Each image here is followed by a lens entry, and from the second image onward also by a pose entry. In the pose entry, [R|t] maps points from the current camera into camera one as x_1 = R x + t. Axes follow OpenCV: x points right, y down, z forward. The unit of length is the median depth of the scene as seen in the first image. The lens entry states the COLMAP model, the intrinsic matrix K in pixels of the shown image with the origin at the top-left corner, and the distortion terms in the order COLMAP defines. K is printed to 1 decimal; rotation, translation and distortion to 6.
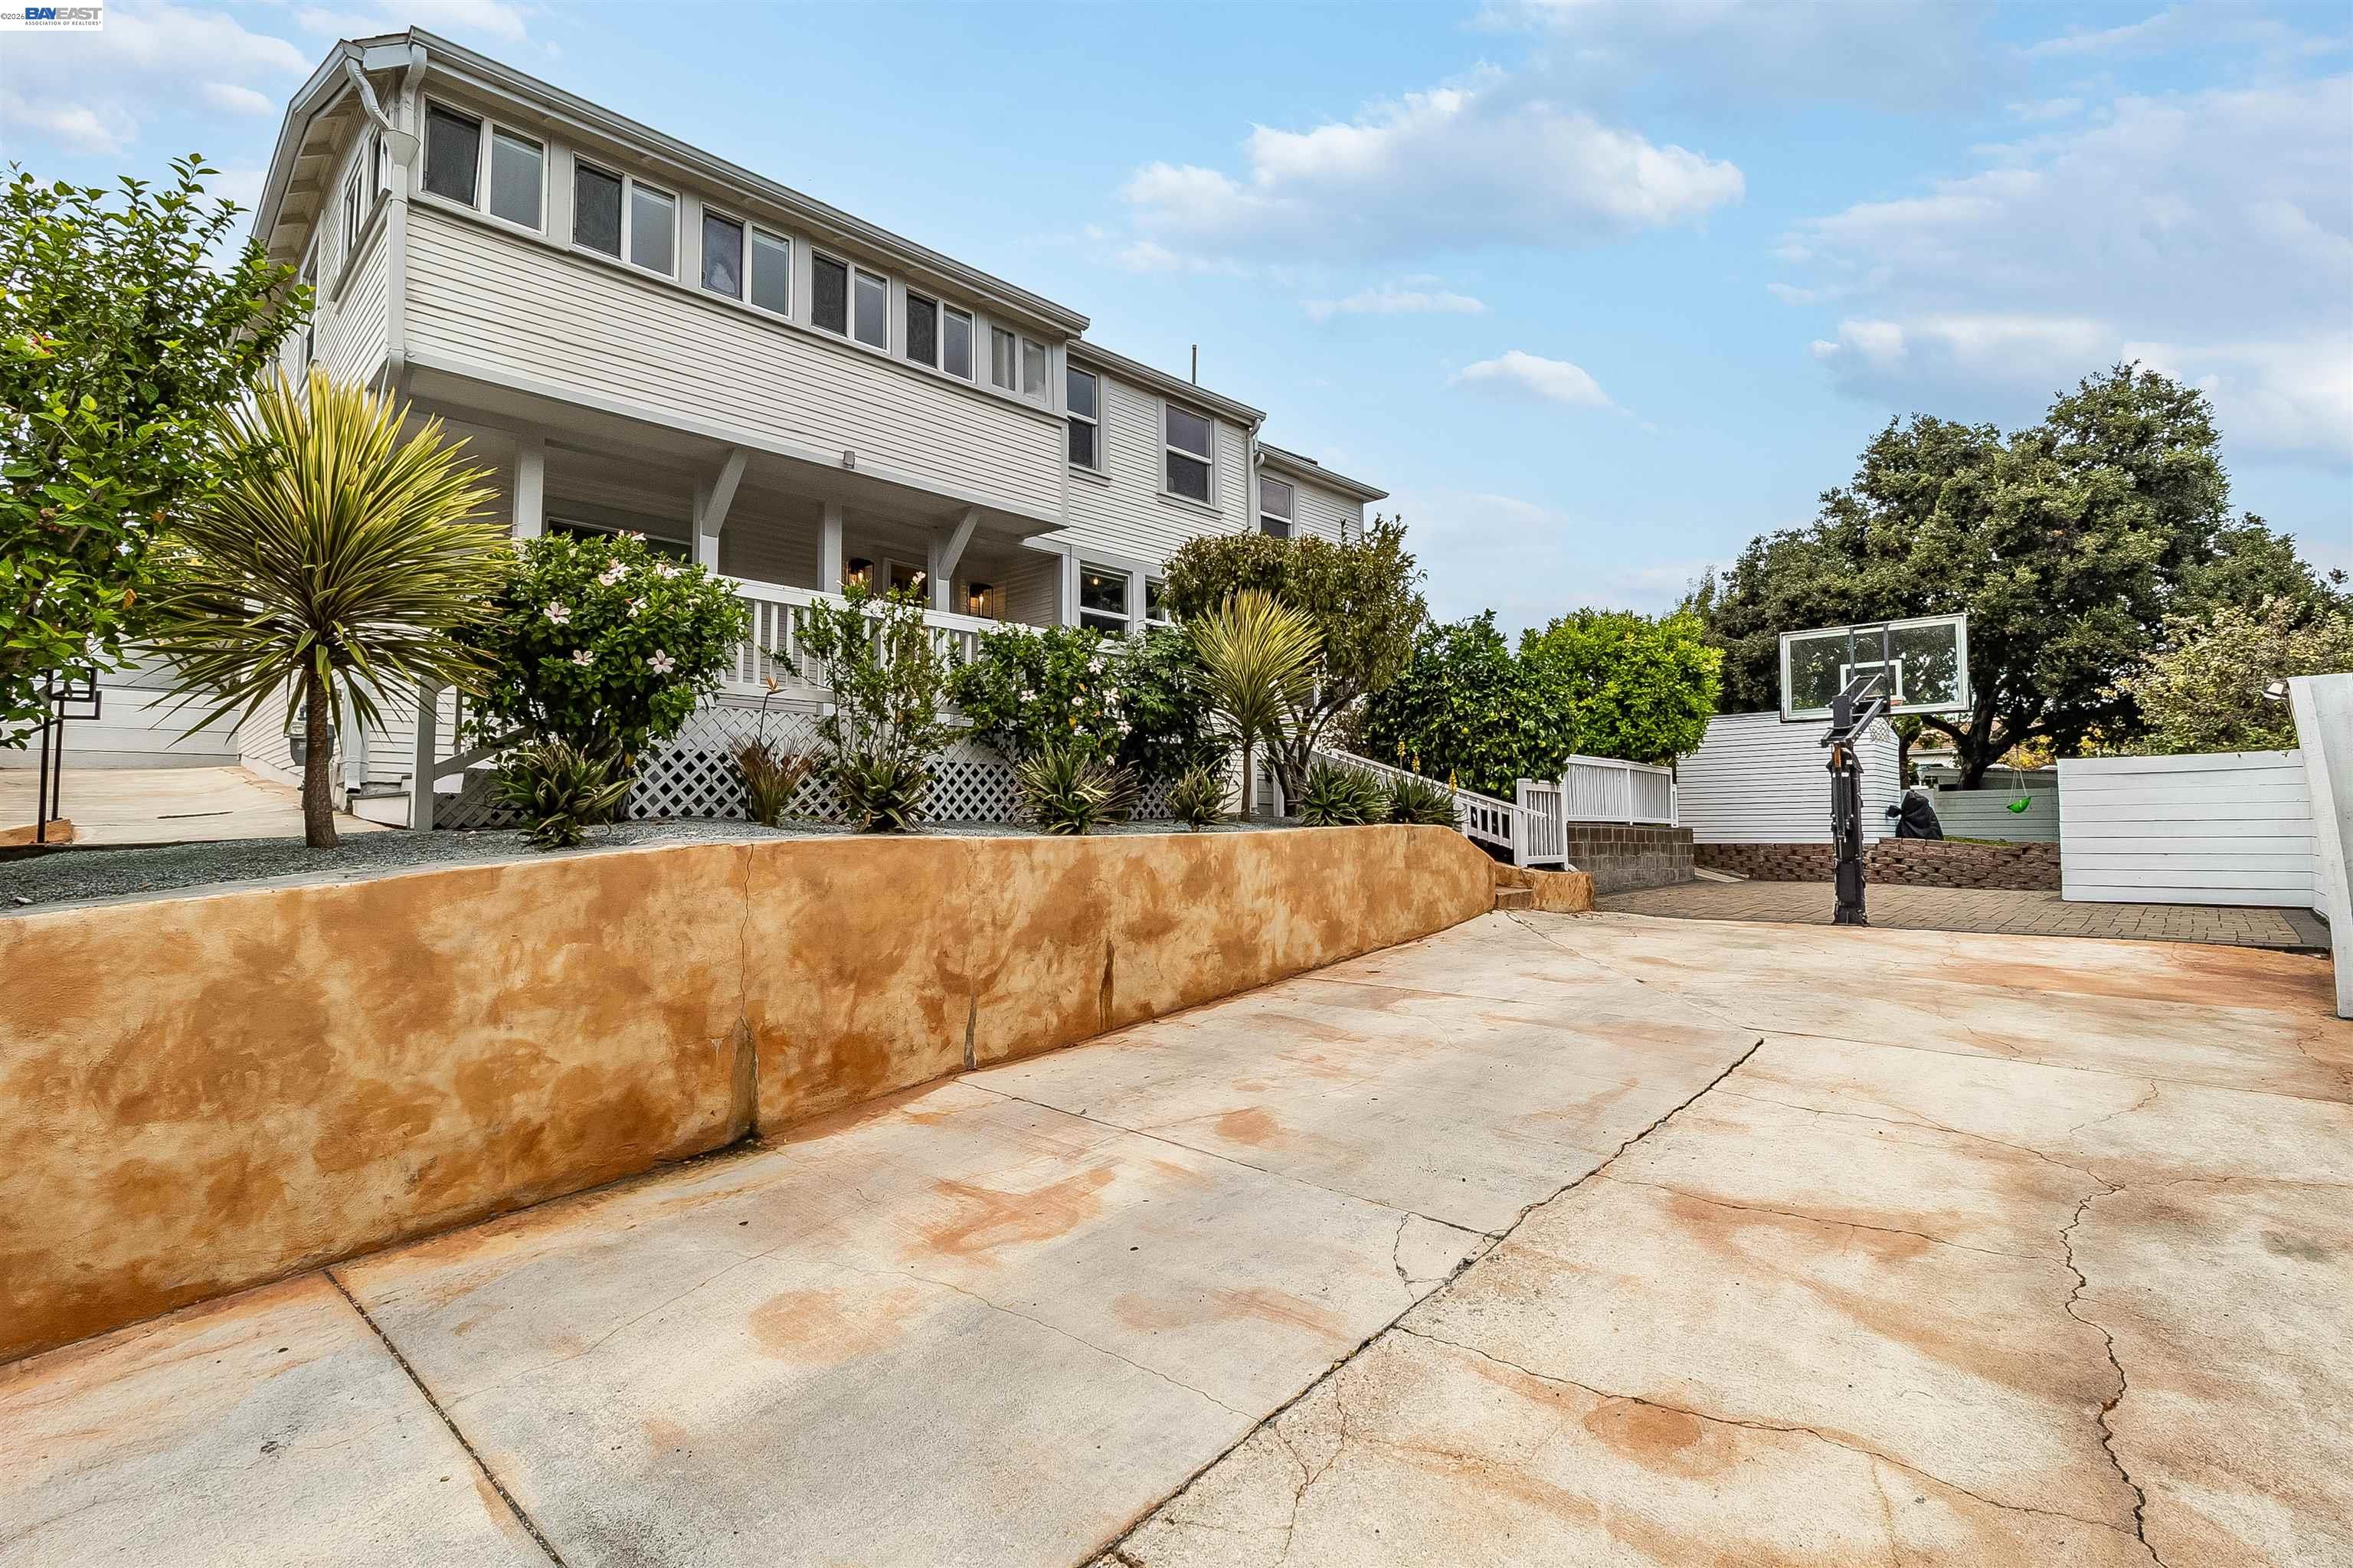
lens RADIAL K [[1077.0, 0, 1169.0], [0, 1077.0, 776.1], [0, 0, 1]] dist [-0.004271, -0.002001]
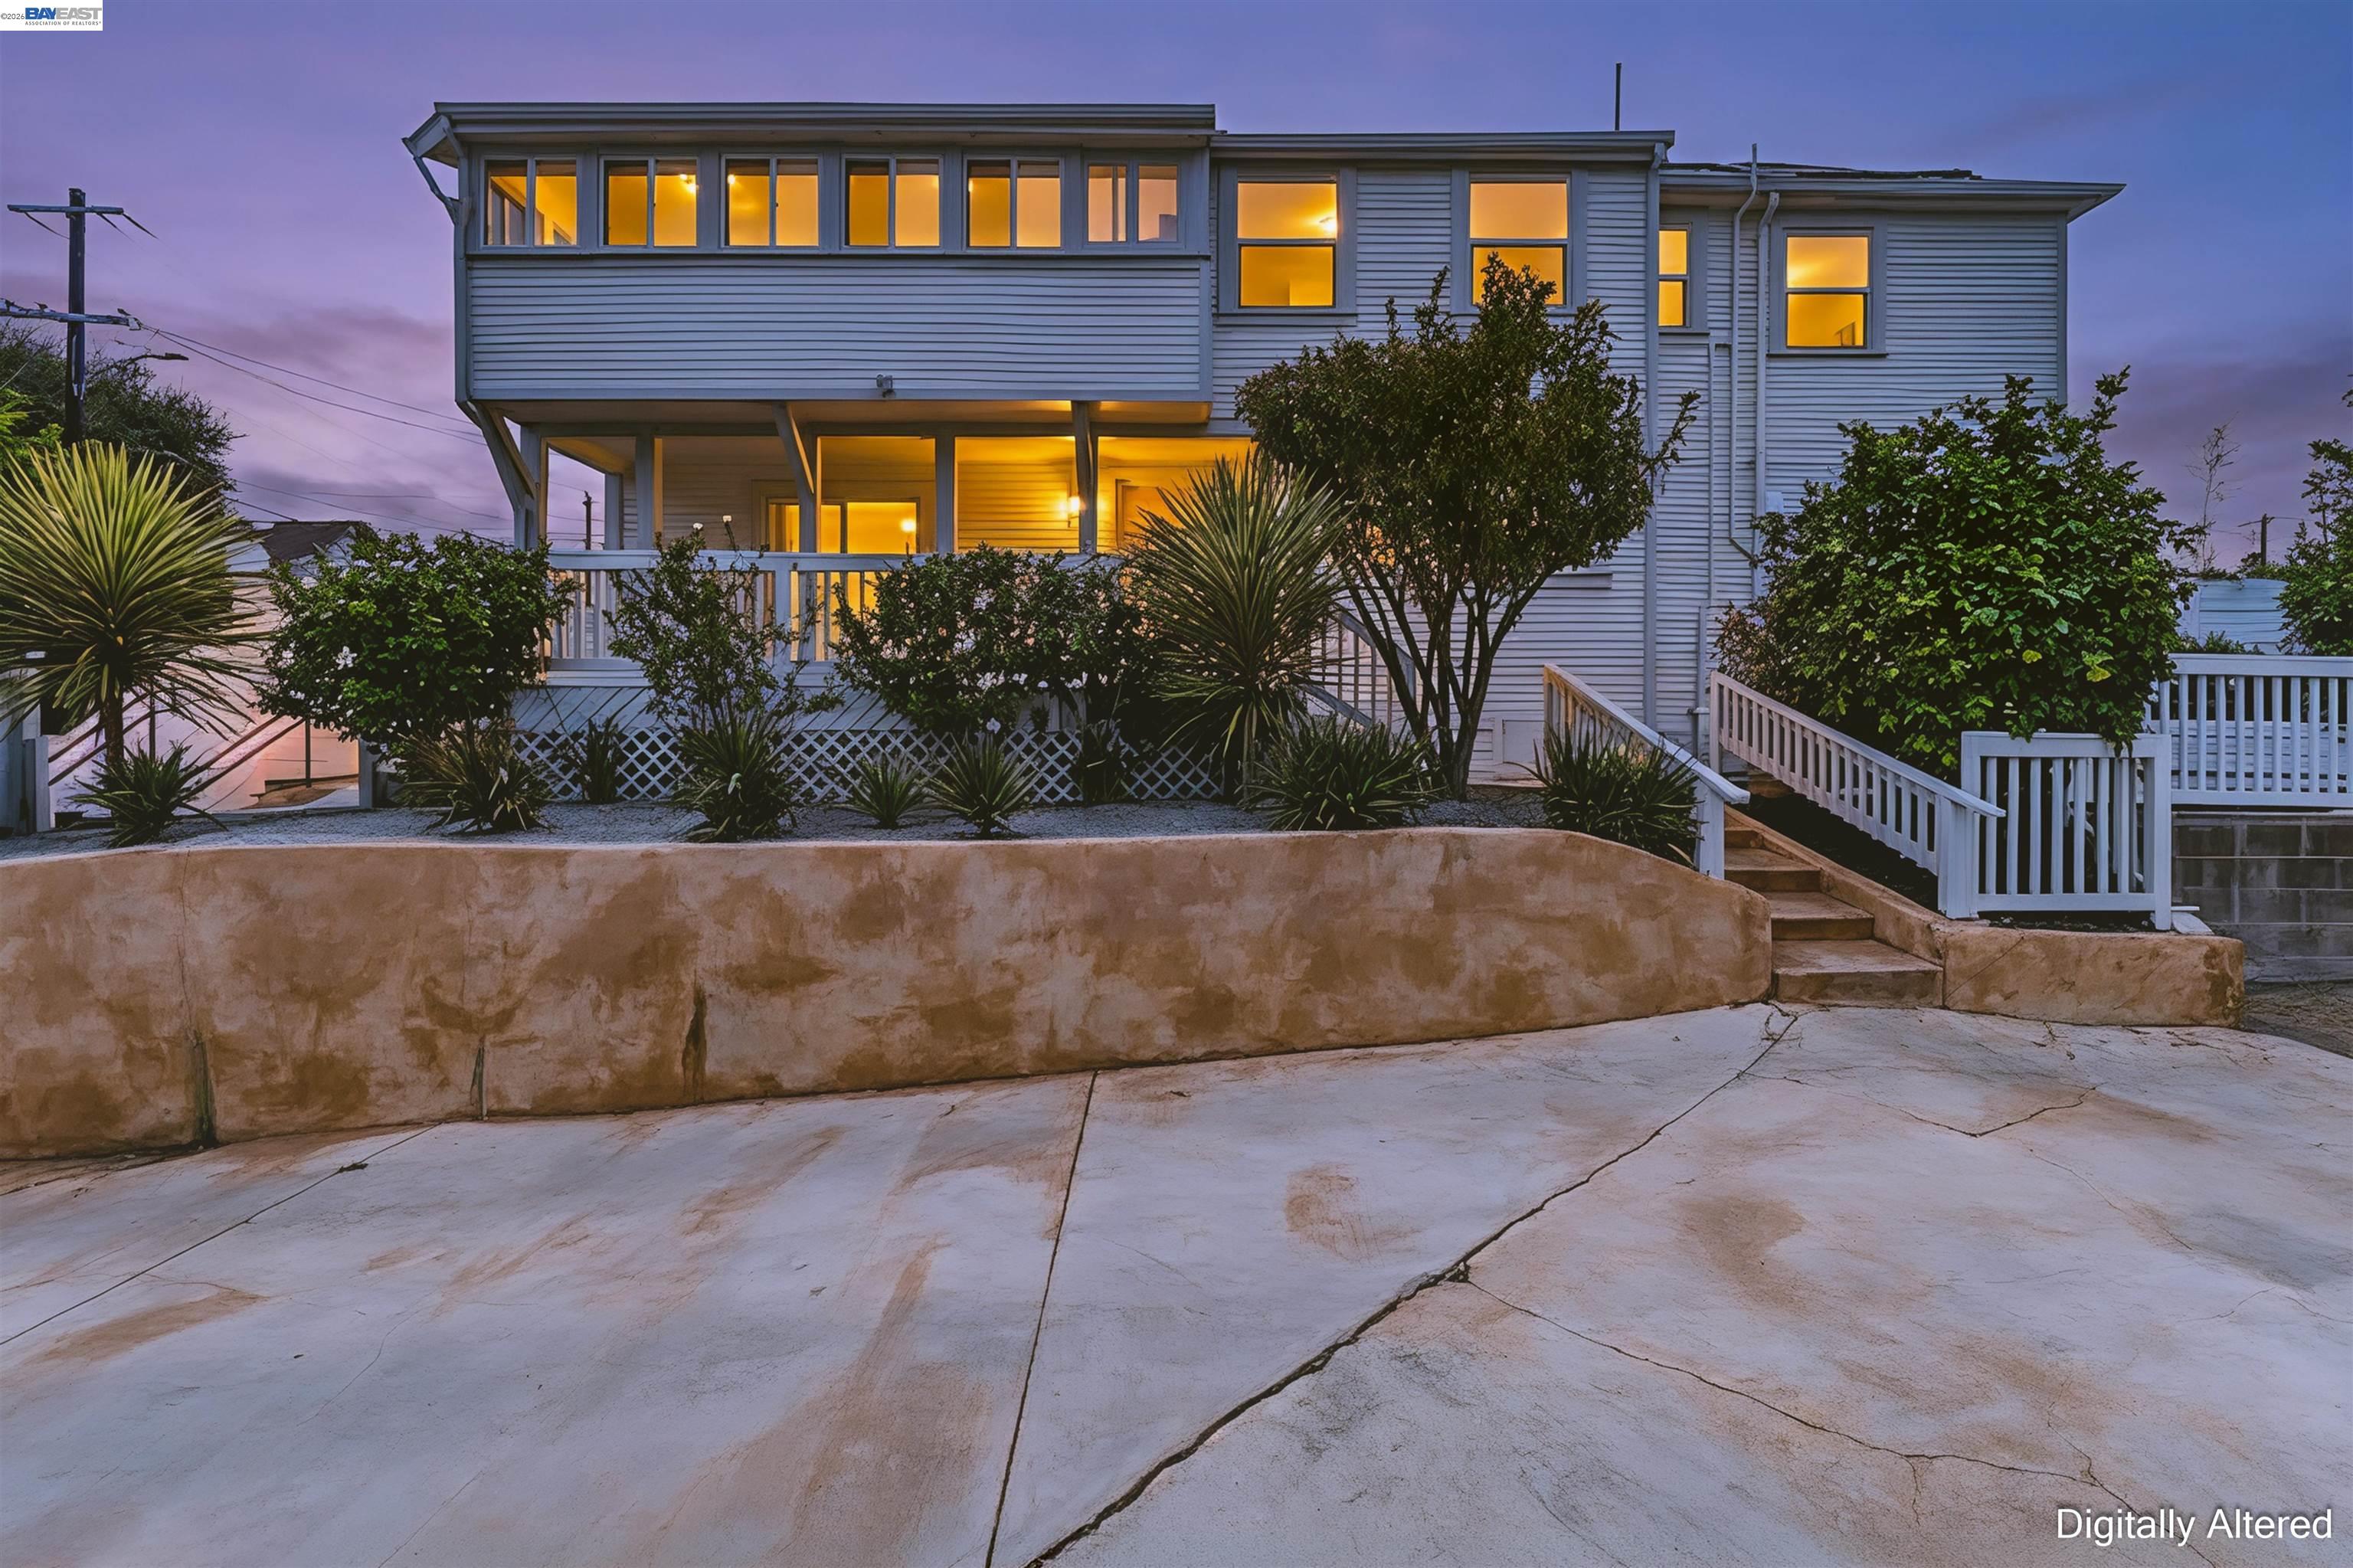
lens RADIAL K [[1077.0, 0, 1178.0], [0, 1077.0, 787.9], [0, 0, 1]] dist [-0.004271, -0.002001]
pose [[0.712082, 0.033214, -0.701311, 0.769327], [0.028300, 0.996711, 0.075938, -0.035222], [0.701526, -0.073921, 0.708799, 0.776099]]
